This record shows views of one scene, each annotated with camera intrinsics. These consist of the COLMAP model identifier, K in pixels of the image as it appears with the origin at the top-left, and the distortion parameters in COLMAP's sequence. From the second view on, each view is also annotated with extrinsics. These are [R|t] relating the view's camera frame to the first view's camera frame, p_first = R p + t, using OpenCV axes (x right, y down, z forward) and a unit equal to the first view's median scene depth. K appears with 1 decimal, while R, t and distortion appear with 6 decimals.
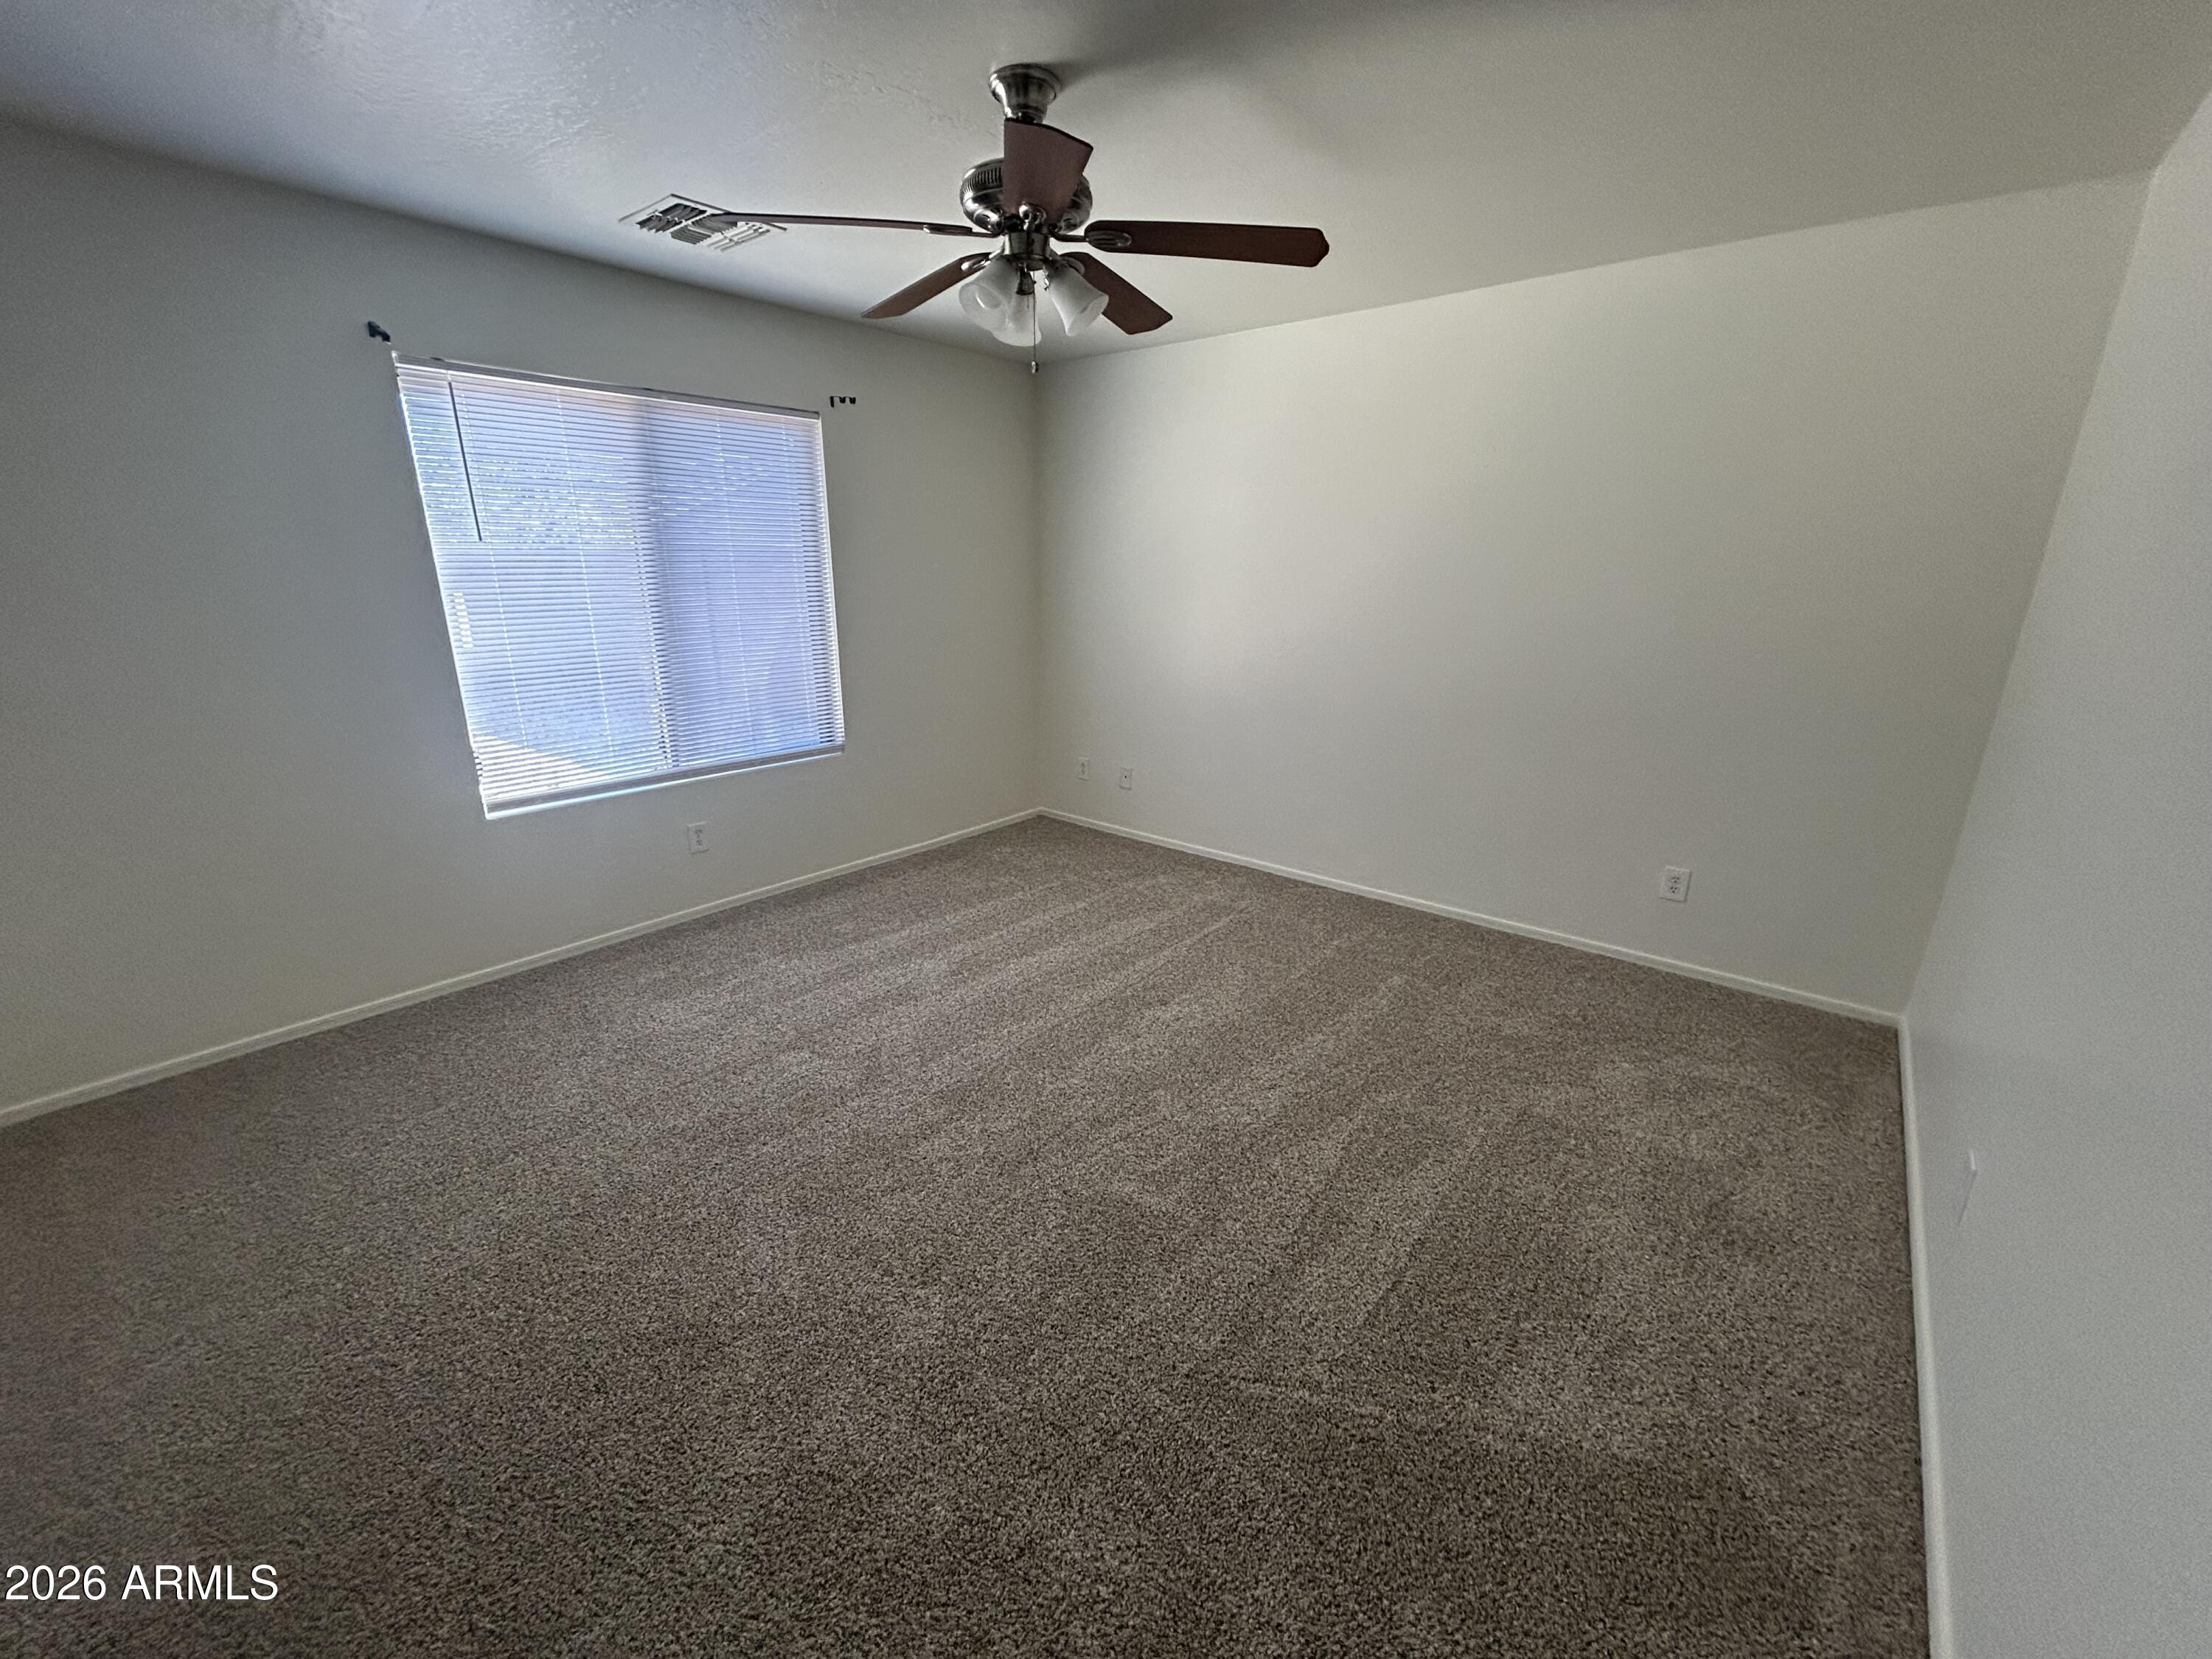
lens RADIAL K [[888.1, 0, 1103.1], [0, 888.1, 828.0], [0, 0, 1]] dist [-0.000777, 0.000610]
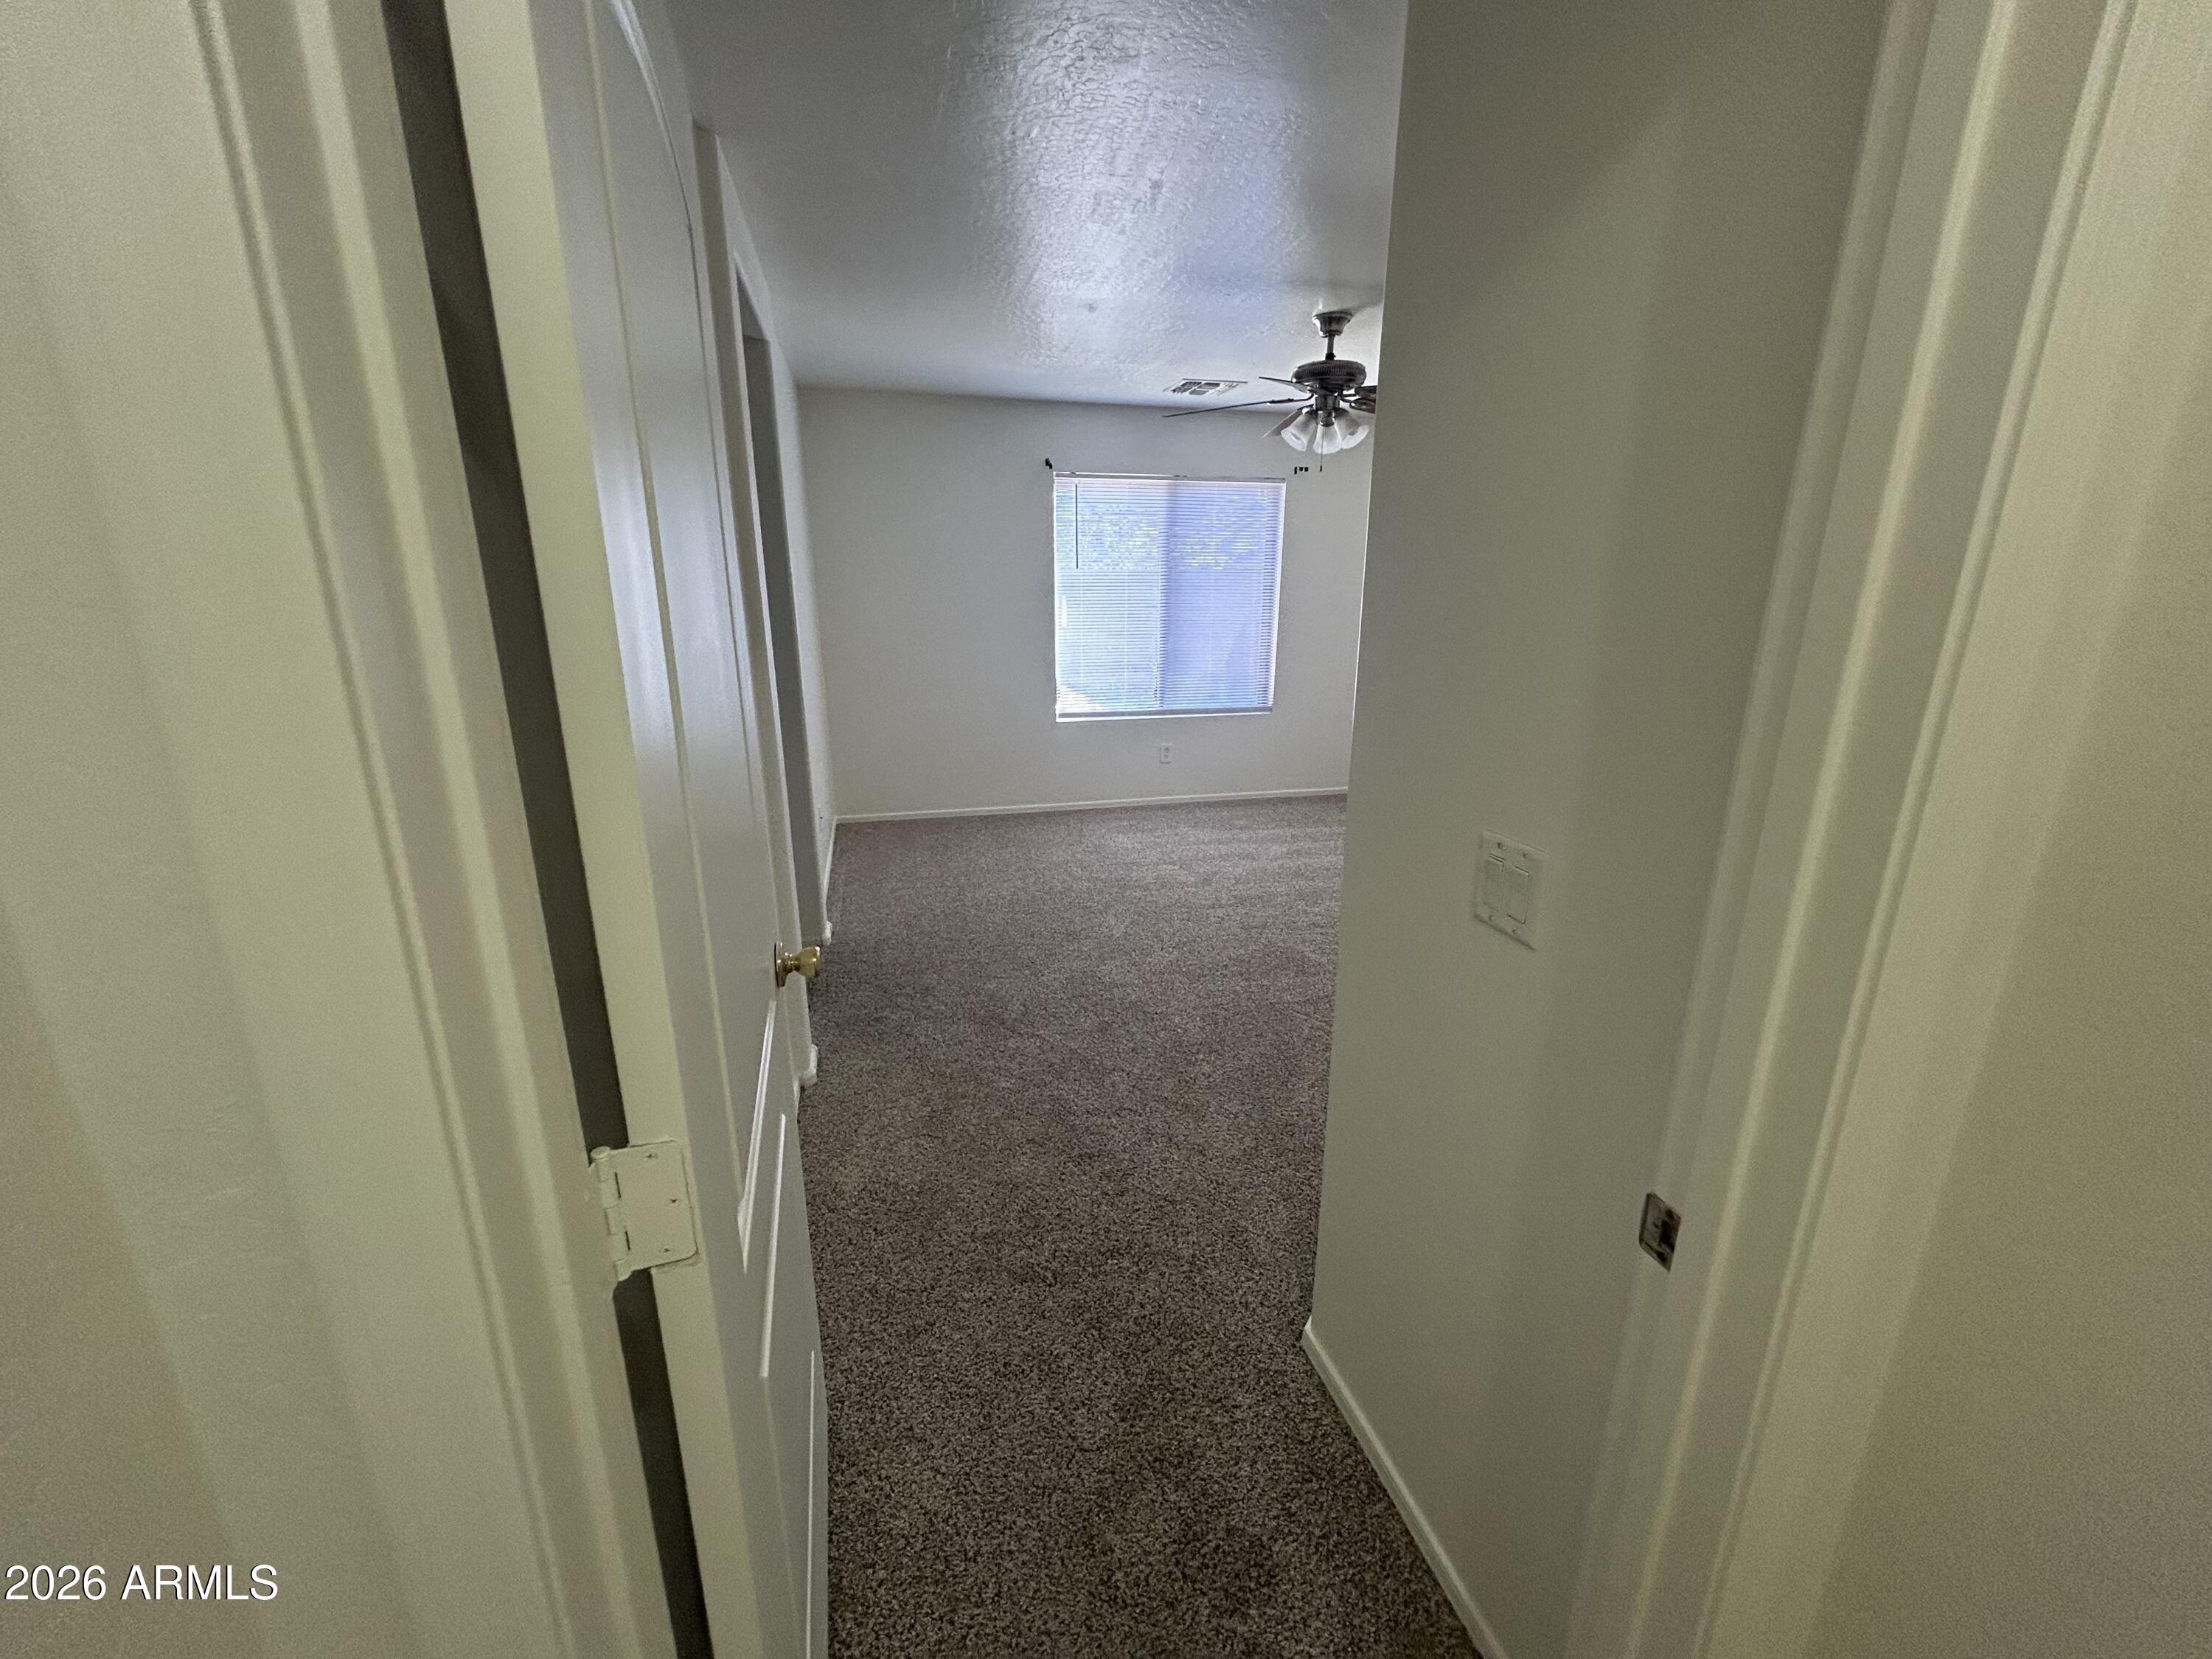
lens RADIAL K [[888.1, 0, 1106.7], [0, 888.1, 829.7], [0, 0, 1]] dist [-0.000777, 0.000610]
pose [[0.813083, 0.155442, -0.561011, 0.432425], [-0.164405, 0.985777, 0.034860, 0.127218], [0.558451, 0.063888, 0.827074, -0.420901]]
